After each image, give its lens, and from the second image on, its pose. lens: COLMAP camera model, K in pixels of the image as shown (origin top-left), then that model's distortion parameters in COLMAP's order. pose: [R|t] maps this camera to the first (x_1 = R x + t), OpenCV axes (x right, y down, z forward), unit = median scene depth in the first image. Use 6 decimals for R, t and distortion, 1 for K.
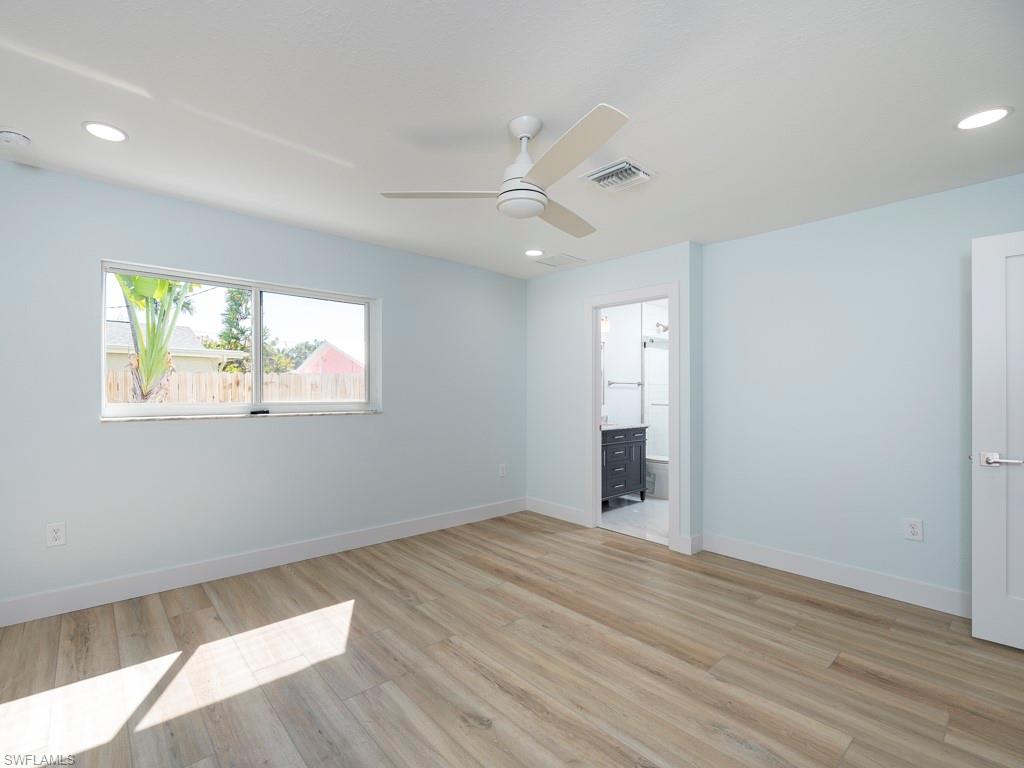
lens RADIAL K [[465.7, 0, 503.9], [0, 465.7, 387.9], [0, 0, 1]] dist [-0.005698, -0.001533]
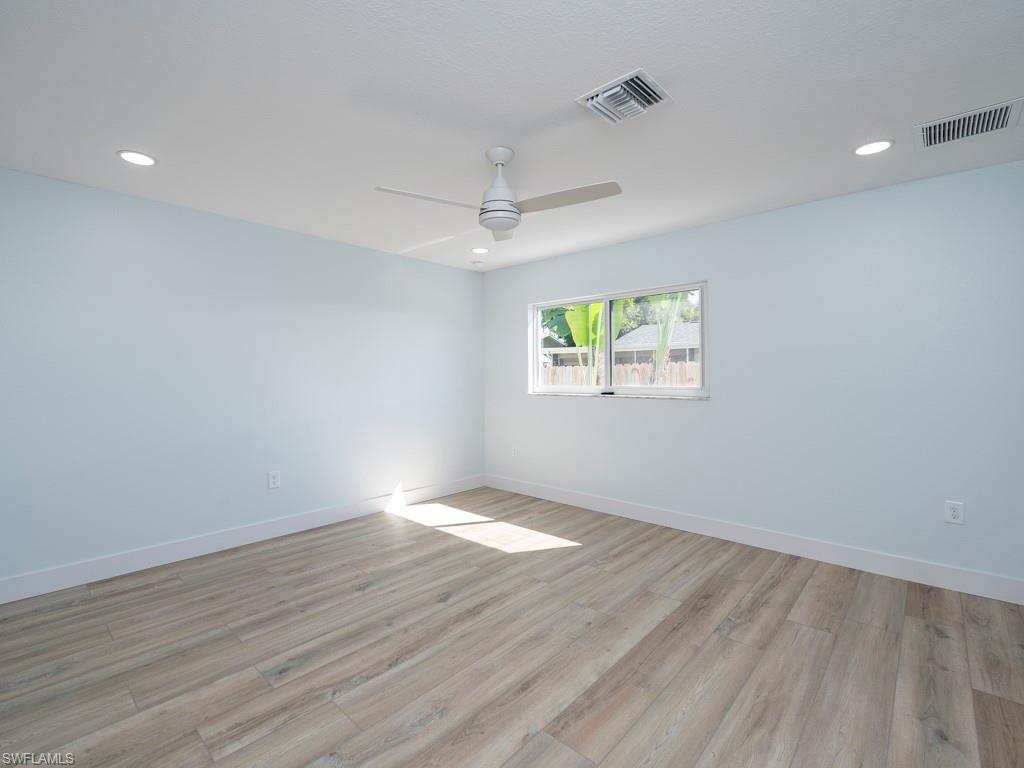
lens RADIAL K [[465.7, 0, 507.6], [0, 465.7, 382.7], [0, 0, 1]] dist [-0.005698, -0.001533]
pose [[0.123016, 0.007773, -0.992374, 0.882945], [0.006985, 0.999938, 0.008698, -0.009904], [0.992380, -0.008002, 0.122954, 0.597487]]
